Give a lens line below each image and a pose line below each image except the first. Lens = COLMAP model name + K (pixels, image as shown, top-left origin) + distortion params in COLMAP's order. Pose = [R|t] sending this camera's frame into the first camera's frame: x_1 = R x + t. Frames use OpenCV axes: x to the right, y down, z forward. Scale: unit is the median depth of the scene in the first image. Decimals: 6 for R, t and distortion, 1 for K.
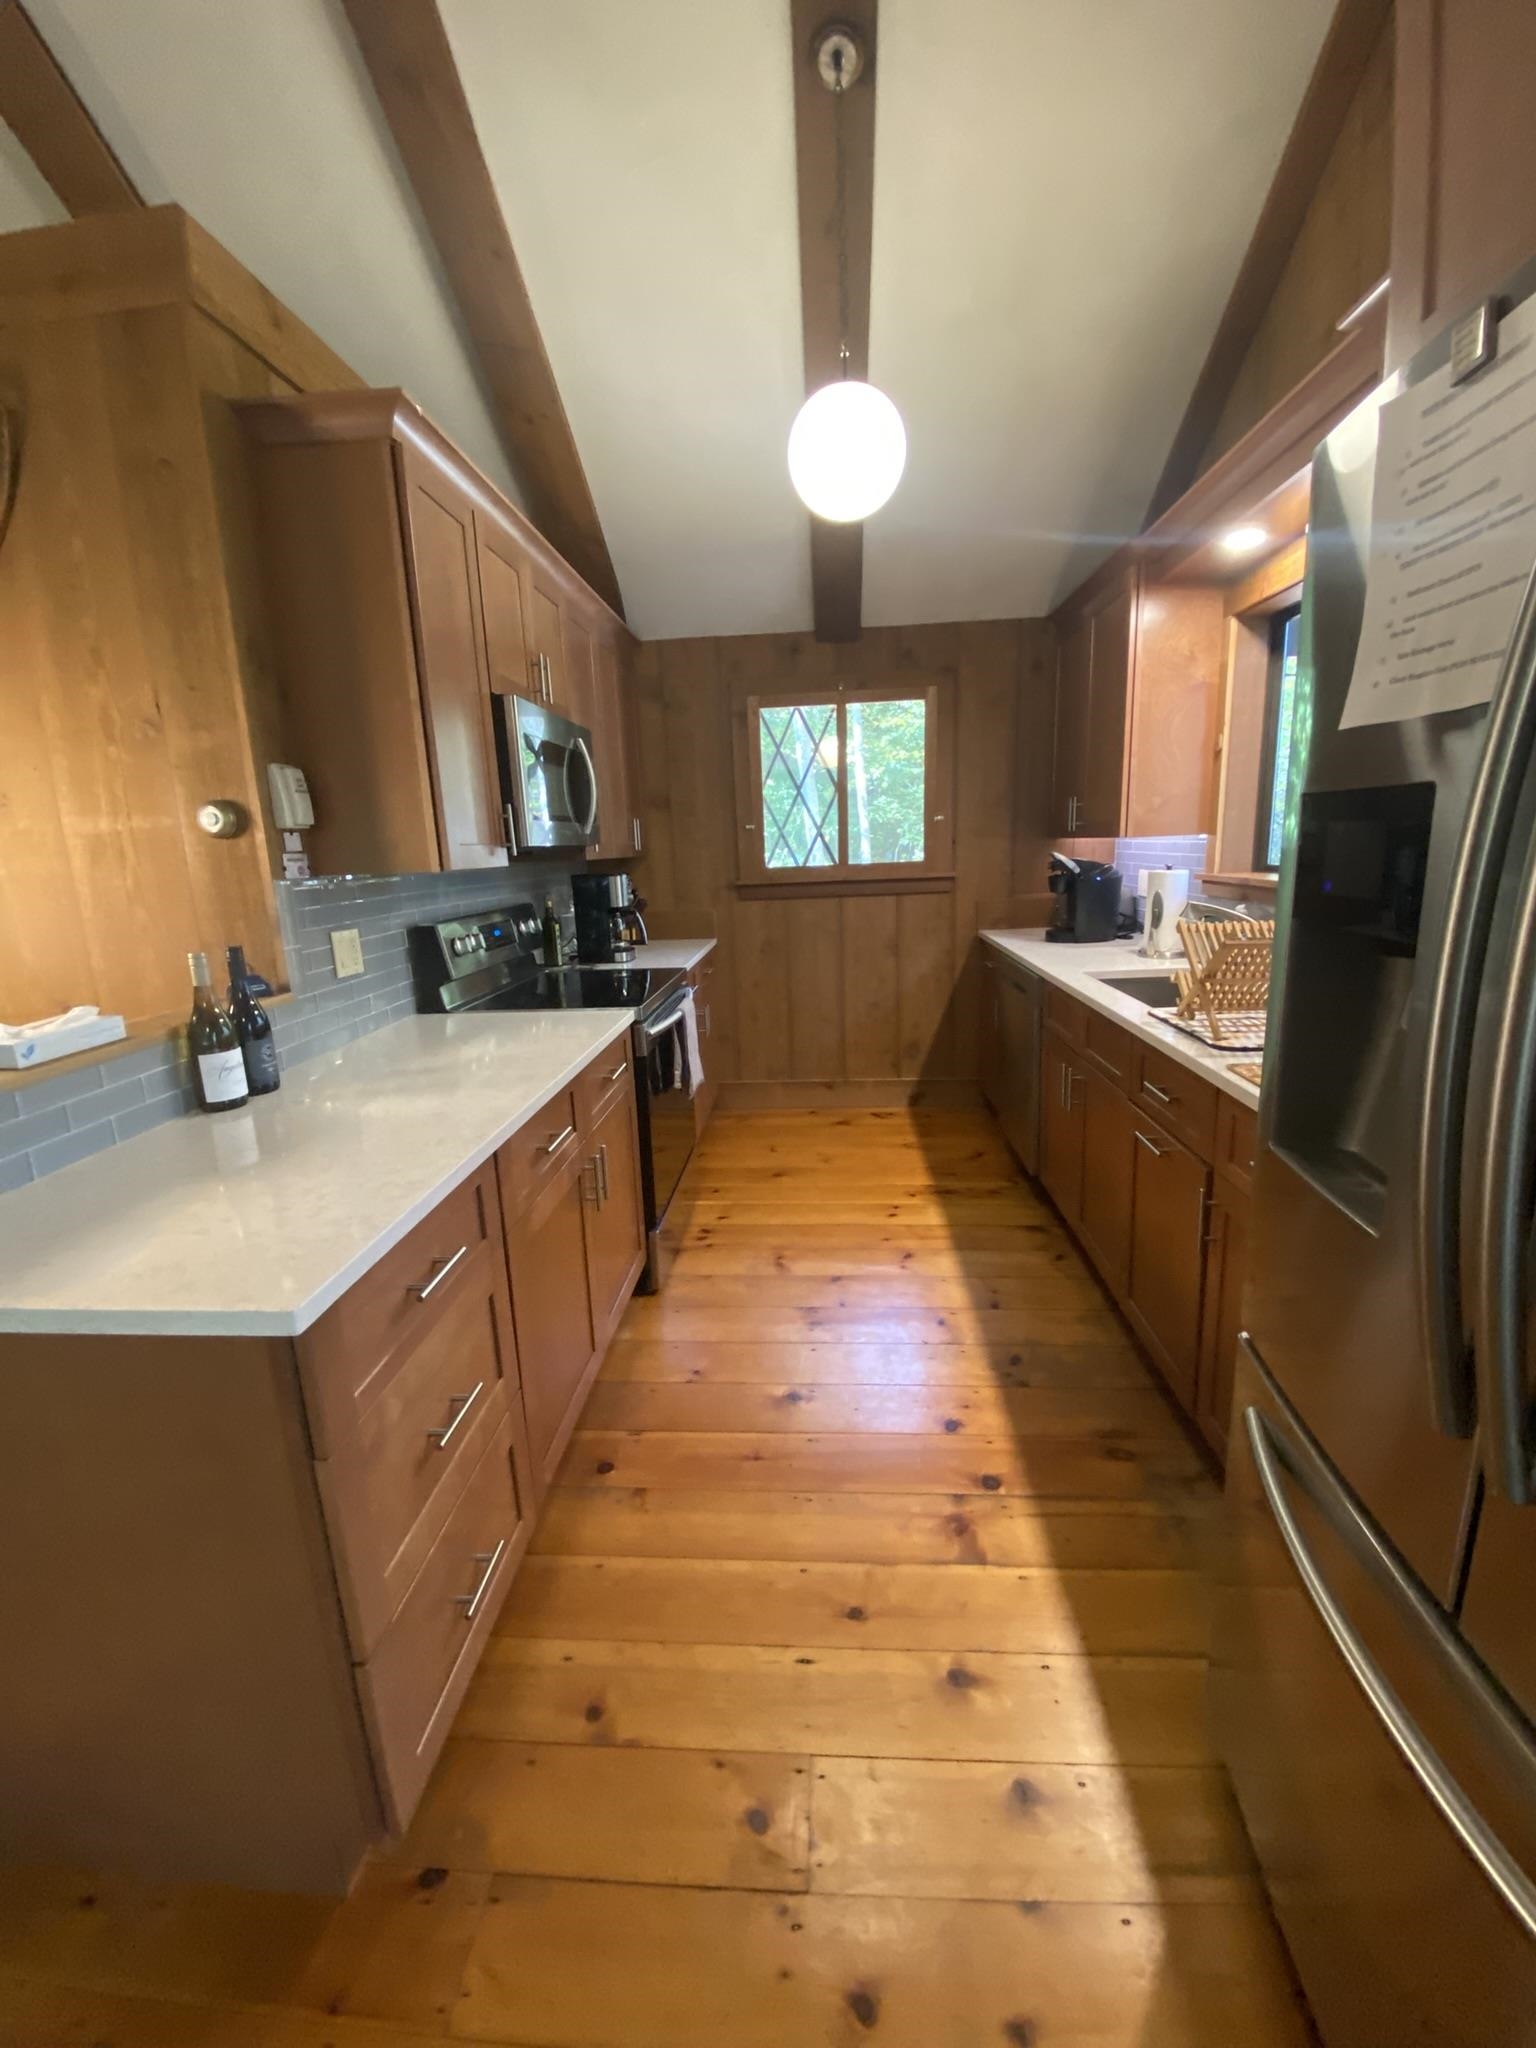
lens RADIAL K [[826.2, 0, 768.0], [0, 826.2, 1024.0], [0, 0, 1]] dist [0.030502, -0.025976]
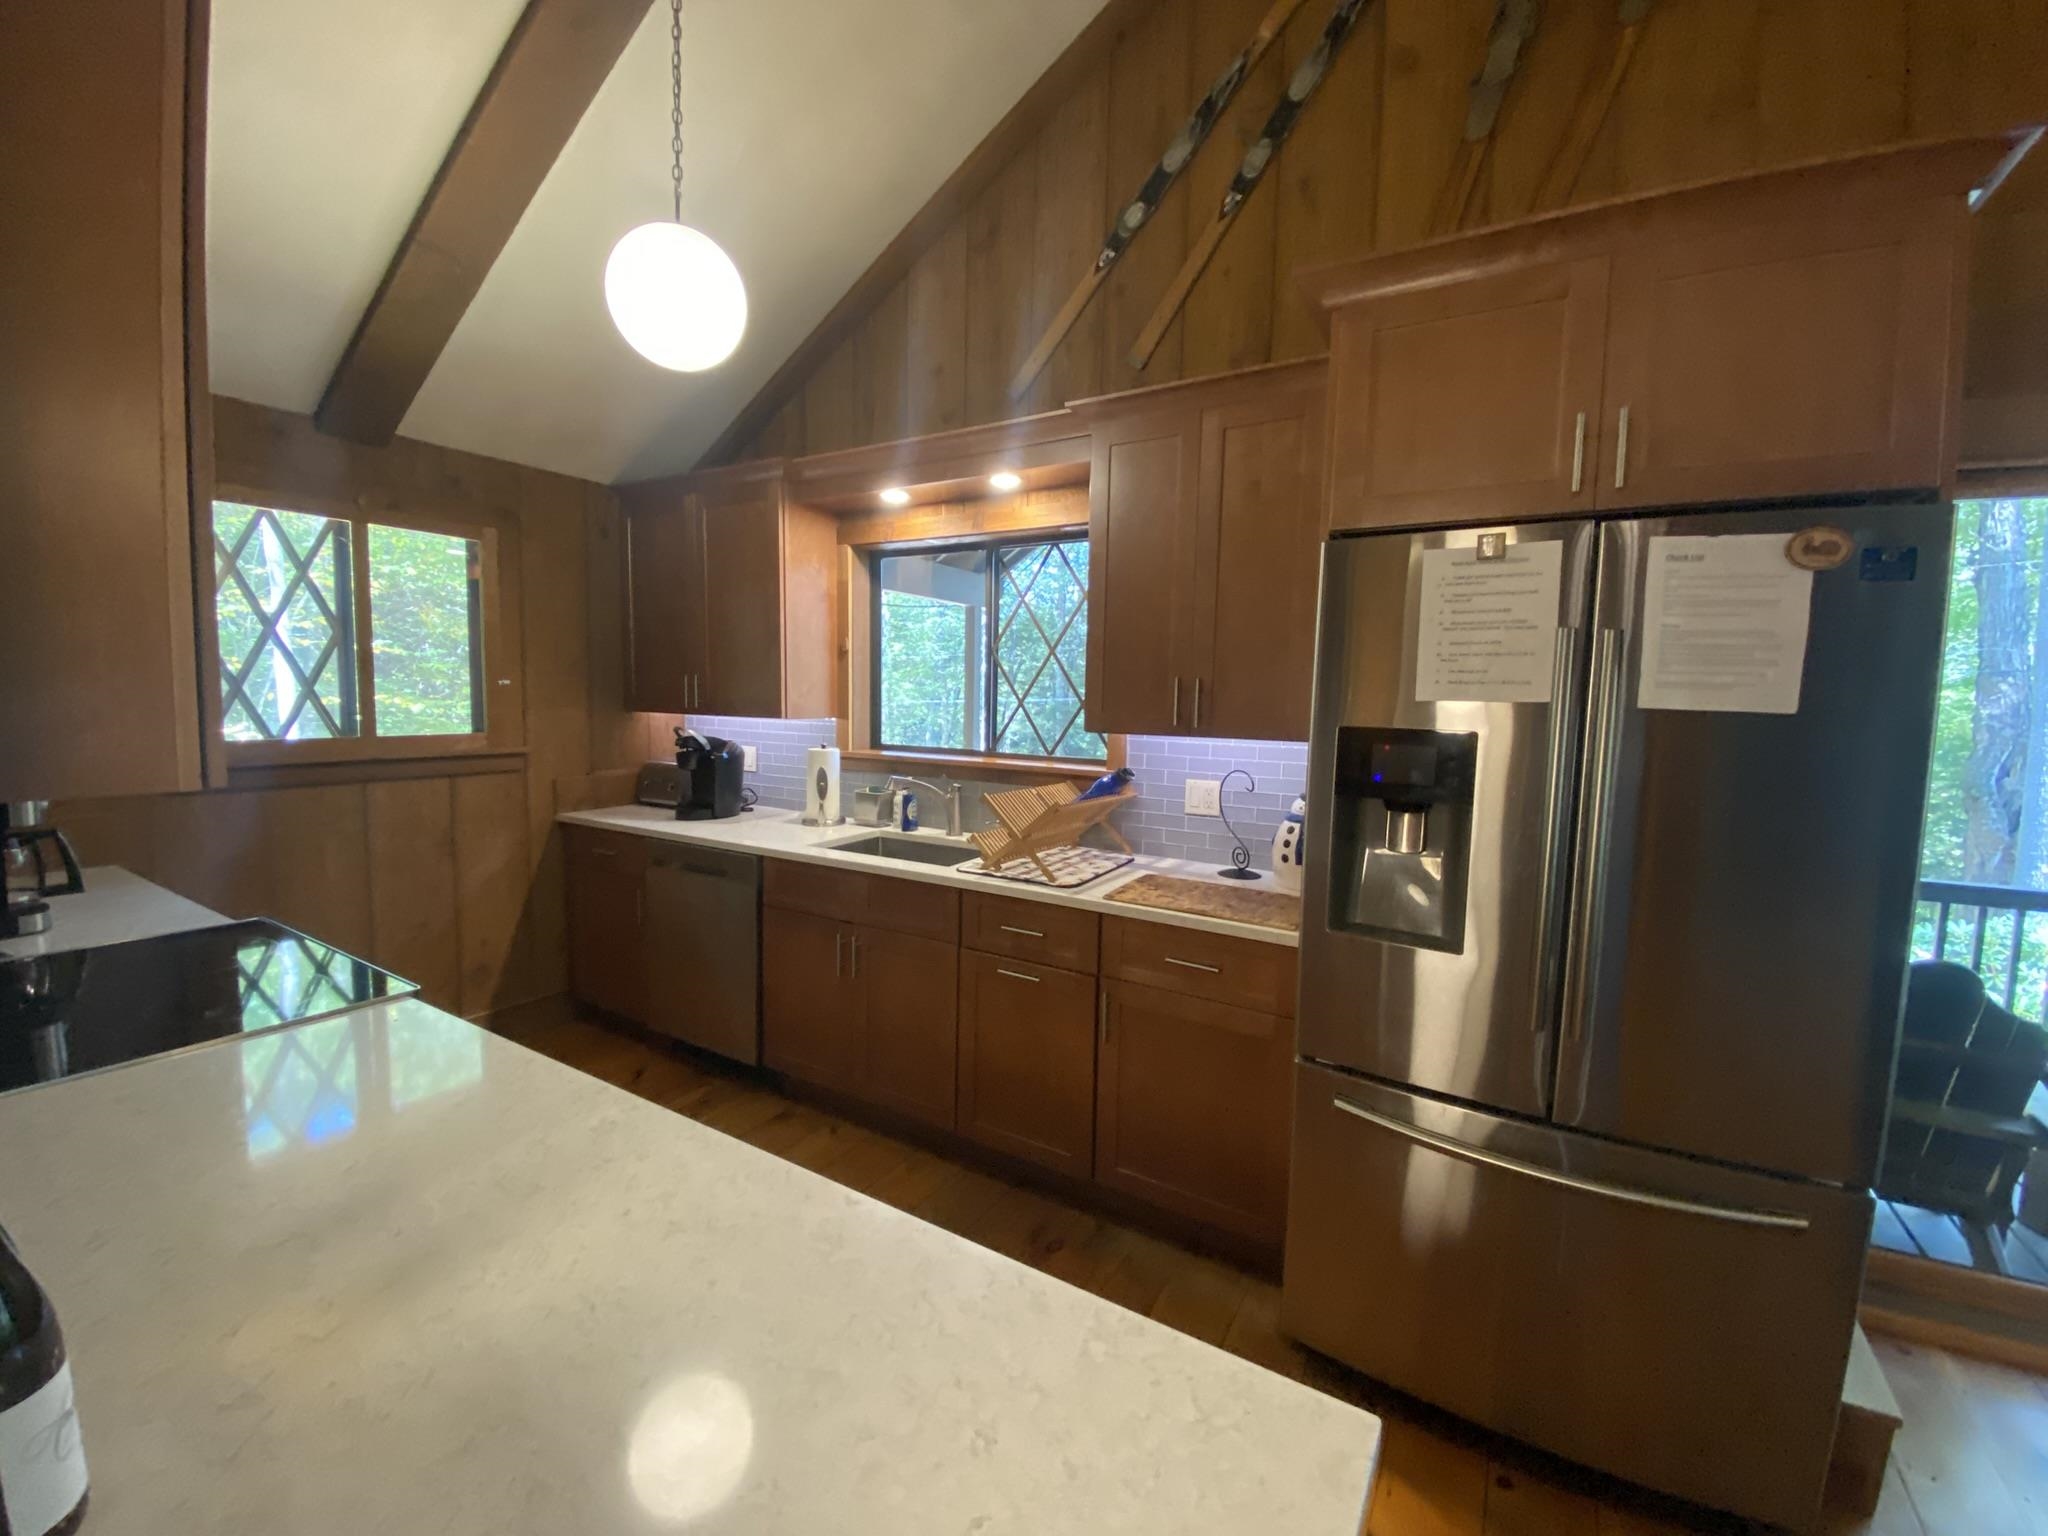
lens RADIAL K [[826.2, 0, 1017.3], [0, 826.2, 767.9], [0, 0, 1]] dist [0.030502, -0.025976]
pose [[0.457909, -0.029607, 0.888506, -0.295648], [0.154332, 0.986917, -0.046652, -0.048495], [-0.875500, 0.158488, 0.456488, 0.189942]]
